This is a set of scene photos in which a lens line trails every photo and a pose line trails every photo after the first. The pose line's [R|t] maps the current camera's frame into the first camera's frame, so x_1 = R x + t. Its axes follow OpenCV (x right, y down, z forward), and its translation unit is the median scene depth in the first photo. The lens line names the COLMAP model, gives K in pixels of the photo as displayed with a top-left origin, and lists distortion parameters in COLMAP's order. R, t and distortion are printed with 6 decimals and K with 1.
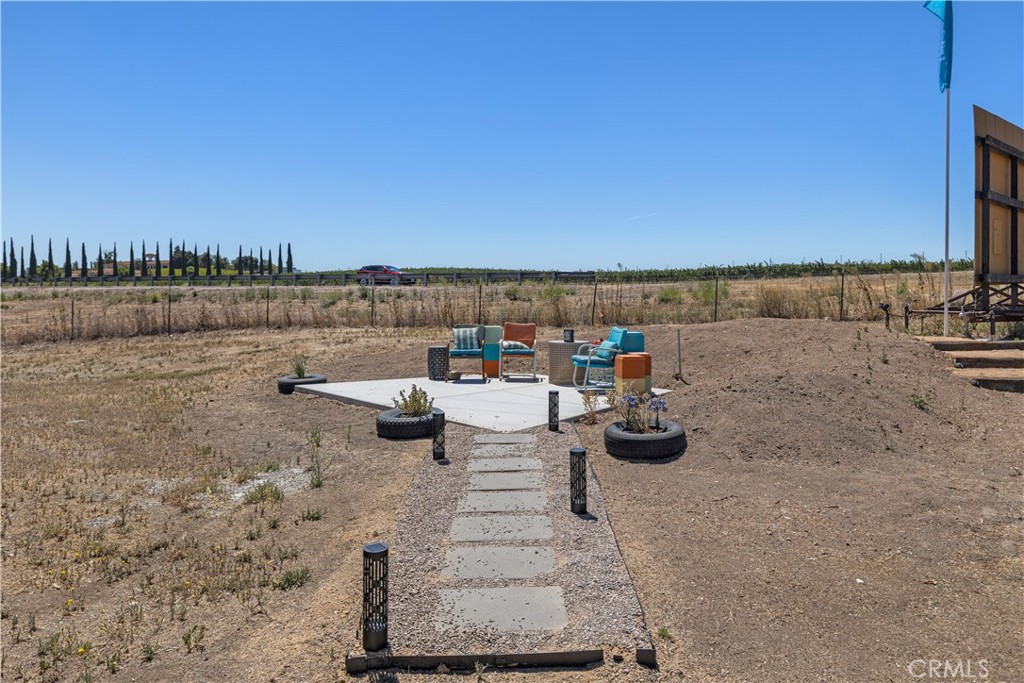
lens RADIAL K [[671.2, 0, 512.0], [0, 671.2, 341.5], [0, 0, 1]] dist [0.001133, 0.000215]
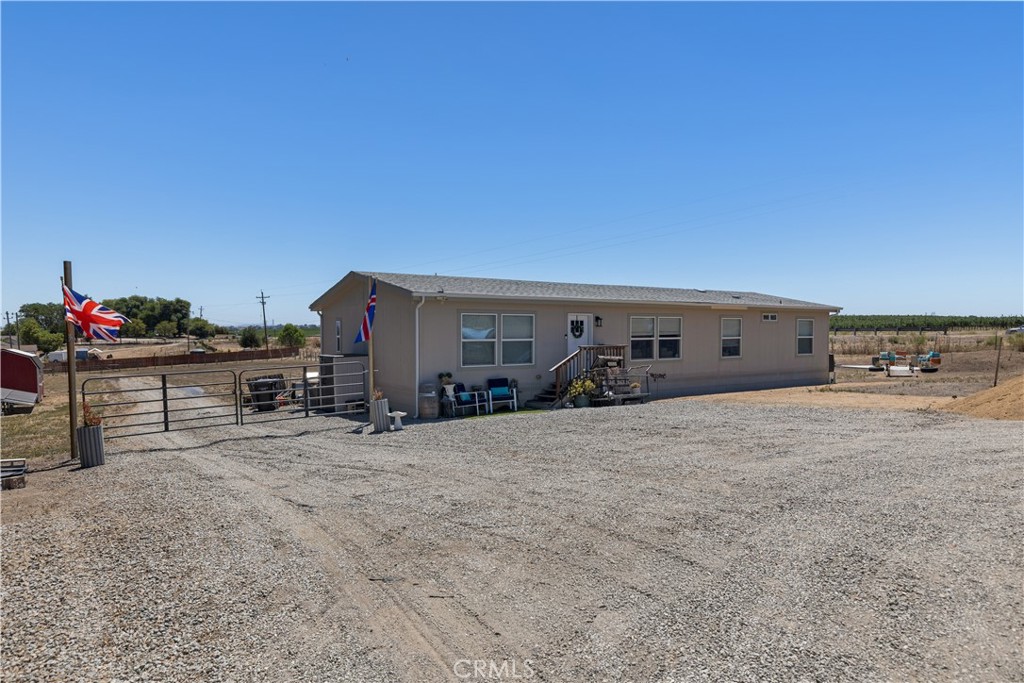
lens RADIAL K [[639.3, 0, 512.0], [0, 639.3, 341.5], [0, 0, 1]] dist [0.002305, -0.000162]
pose [[0.867761, -0.001444, -0.496980, -0.028736], [-0.029911, 0.998031, -0.055127, 0.052678], [0.496081, 0.062702, 0.866009, -0.898043]]
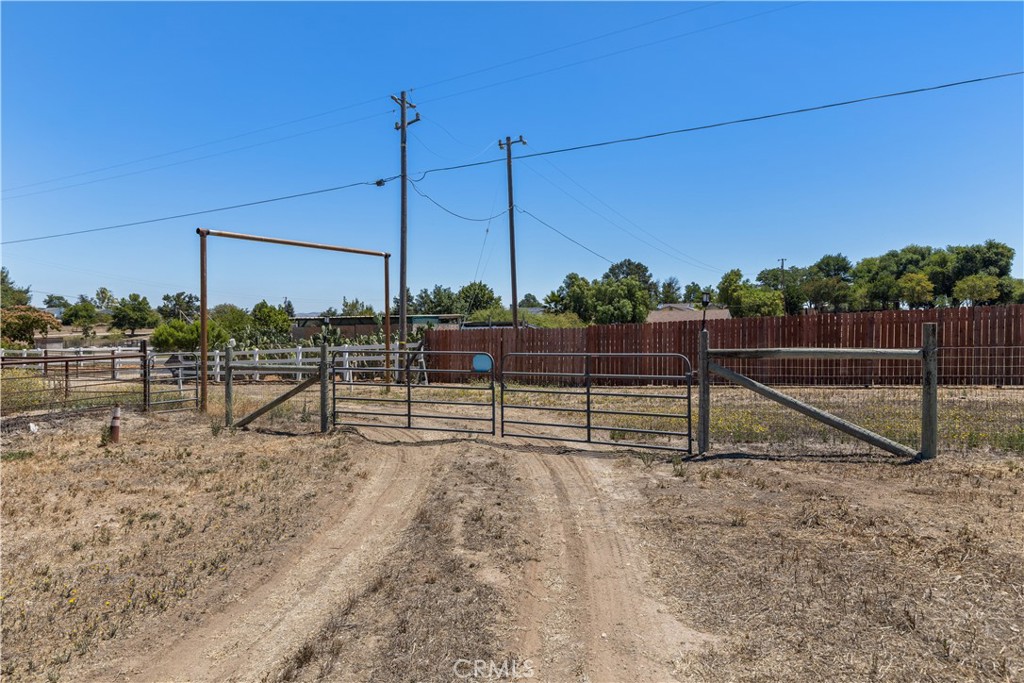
lens RADIAL K [[639.3, 0, 512.0], [0, 639.3, 341.5], [0, 0, 1]] dist [0.002305, -0.000162]
pose [[-0.023976, 0.017594, -0.999558, -2.865085], [-0.076093, 0.996913, 0.019373, 0.062125], [0.996812, 0.076524, -0.022563, 0.638160]]
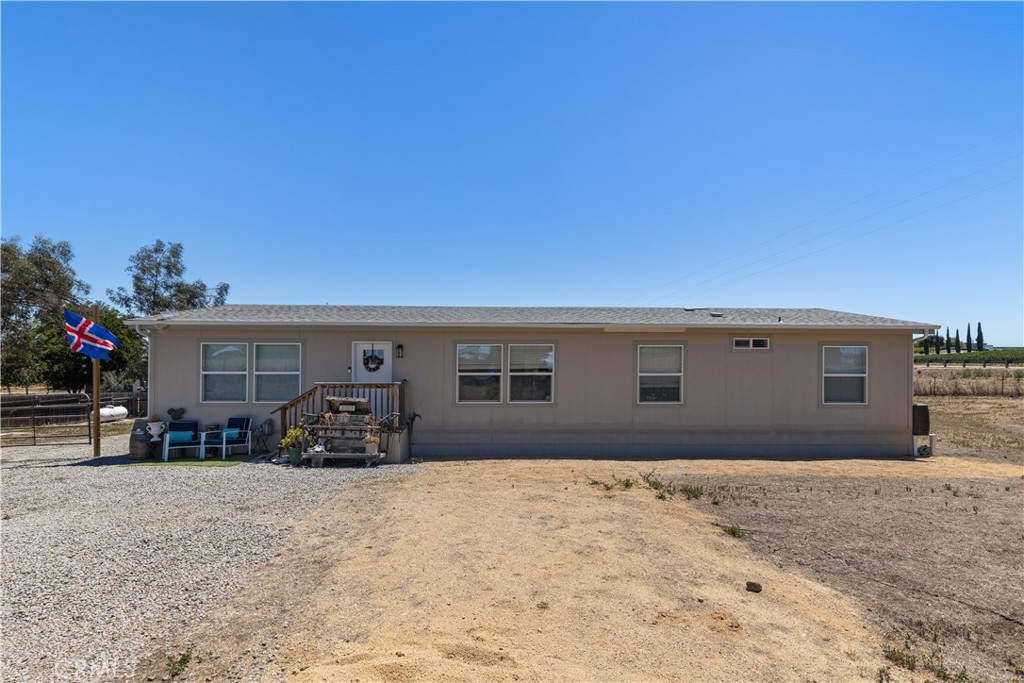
lens RADIAL K [[479.3, 0, 512.0], [0, 479.3, 341.5], [0, 0, 1]] dist [-0.000291, -0.000426]
pose [[0.465440, -0.037246, -0.884296, 0.094934], [-0.068345, 0.994618, -0.077866, 0.013434], [0.882437, 0.096679, 0.460389, -0.430876]]
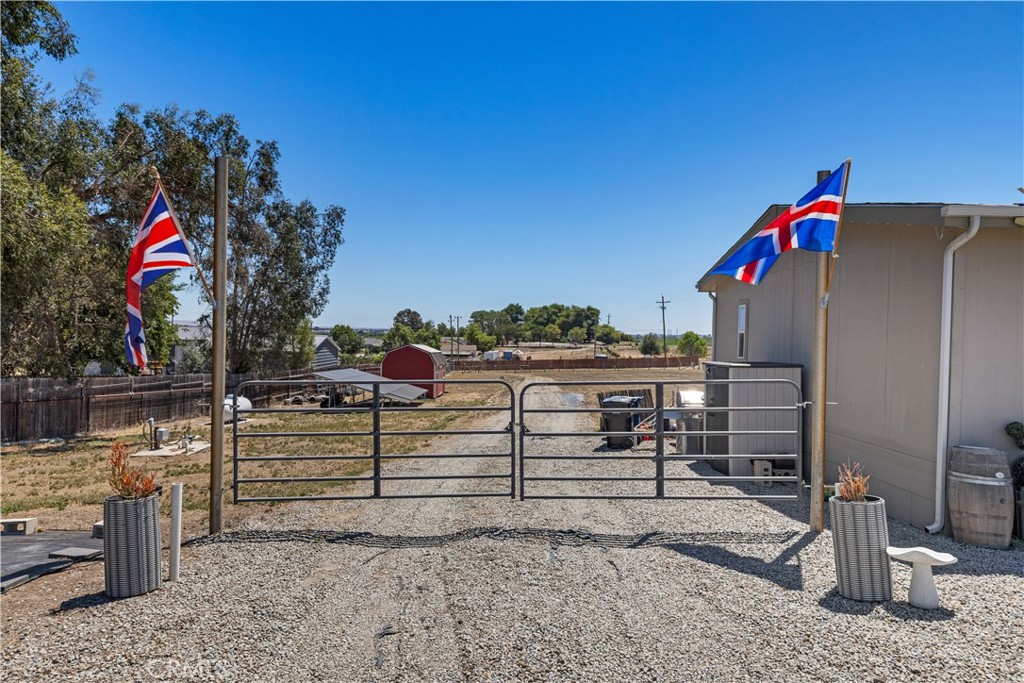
lens RADIAL K [[658.8, 0, 512.0], [0, 658.8, 341.5], [0, 0, 1]] dist [0.000547, -0.002519]
pose [[0.432825, 0.010970, -0.901411, -0.216523], [-0.094077, 0.995016, -0.033064, 0.047995], [0.896555, 0.099113, 0.431700, -0.708381]]
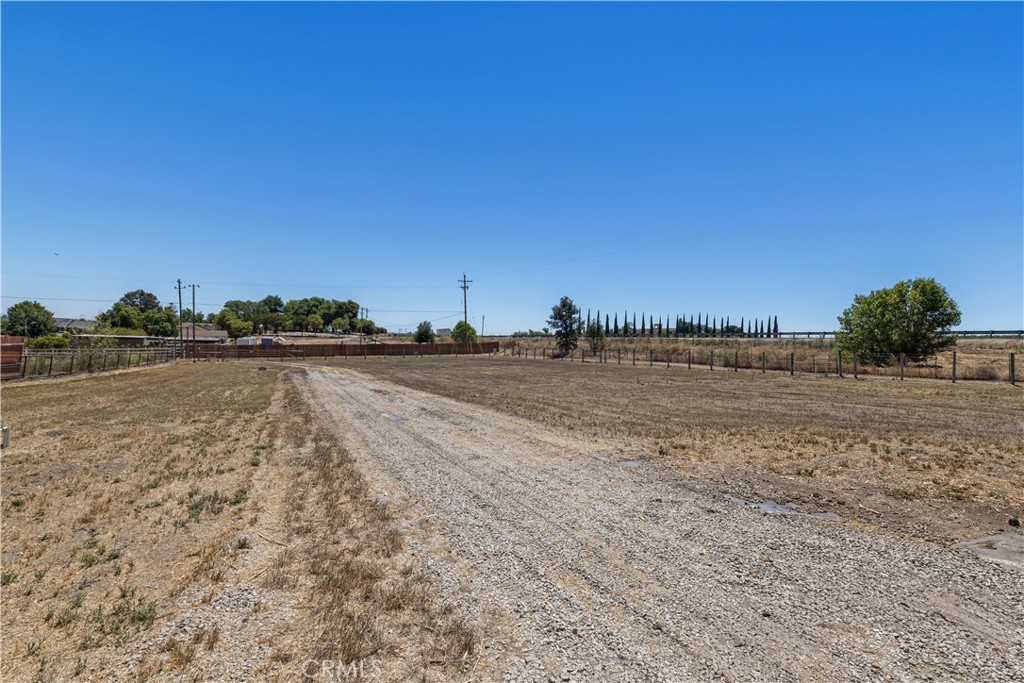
lens RADIAL K [[479.3, 0, 512.0], [0, 479.3, 341.5], [0, 0, 1]] dist [-0.000291, -0.000426]
pose [[0.794469, 0.025054, -0.606788, -1.428971], [-0.084077, 0.994065, -0.069037, 0.072181], [0.601457, 0.105865, 0.791860, -0.151935]]
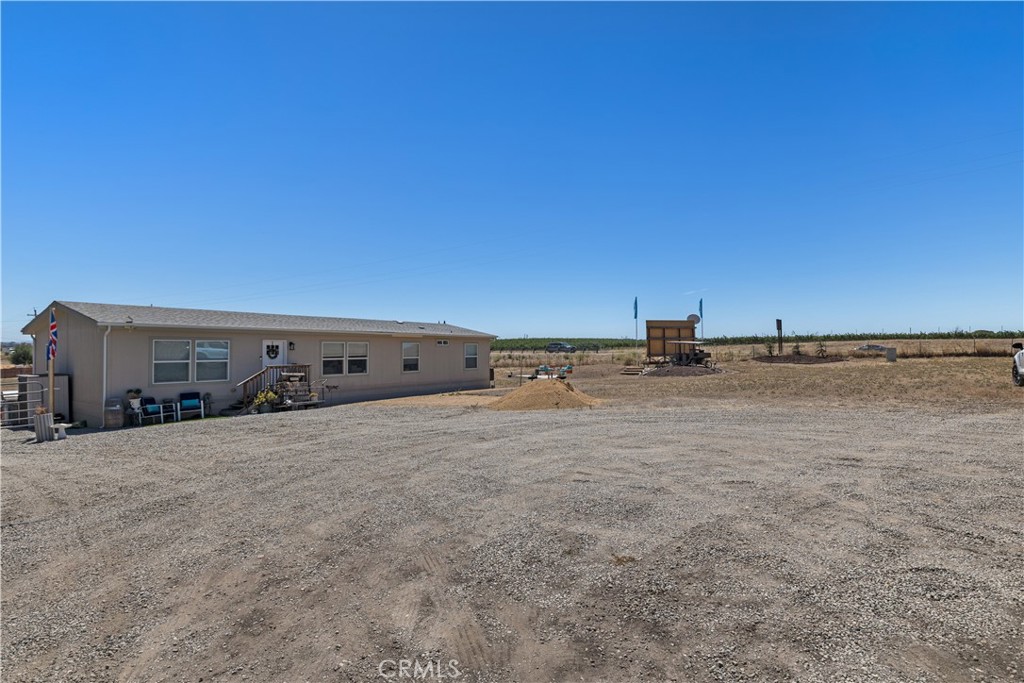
lens RADIAL K [[517.6, 0, 512.0], [0, 517.6, 341.5], [0, 0, 1]] dist [-0.001145, -0.000780]
pose [[0.986309, -0.008753, -0.164677, 0.110257], [-0.006292, 0.995866, -0.090618, 0.048327], [0.164789, 0.090414, 0.982176, -0.912878]]
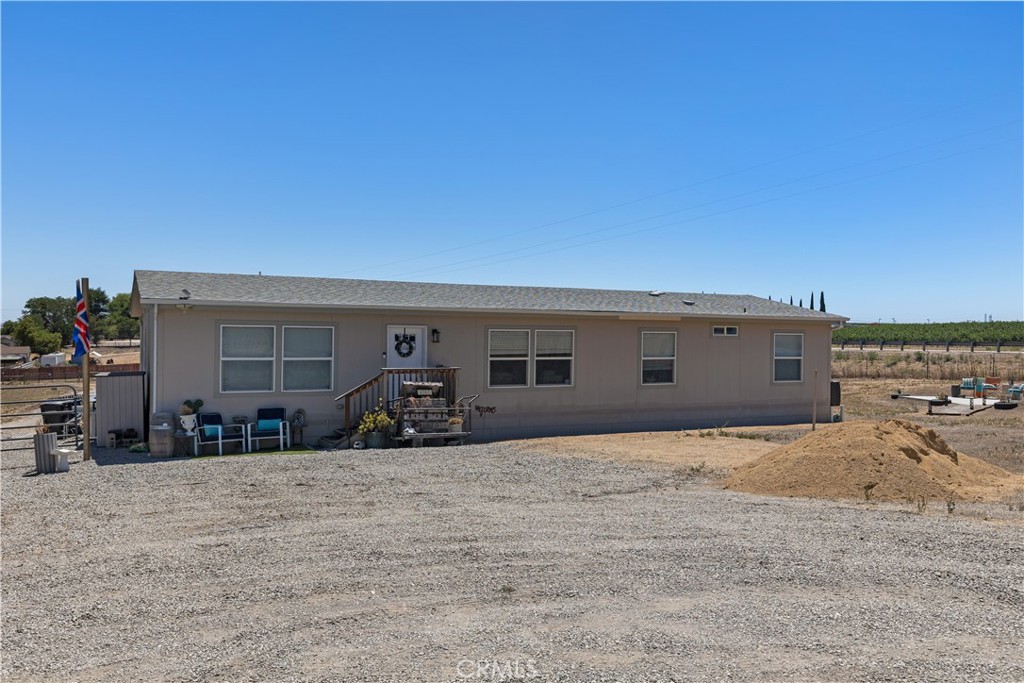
lens RADIAL K [[828.2, 0, 512.0], [0, 828.2, 341.5], [0, 0, 1]] dist [0.001017, -0.001472]
pose [[0.787256, 0.005375, -0.616603, 0.153227], [-0.052011, 0.996977, -0.057716, 0.034160], [0.614429, 0.077507, 0.785156, -0.772687]]
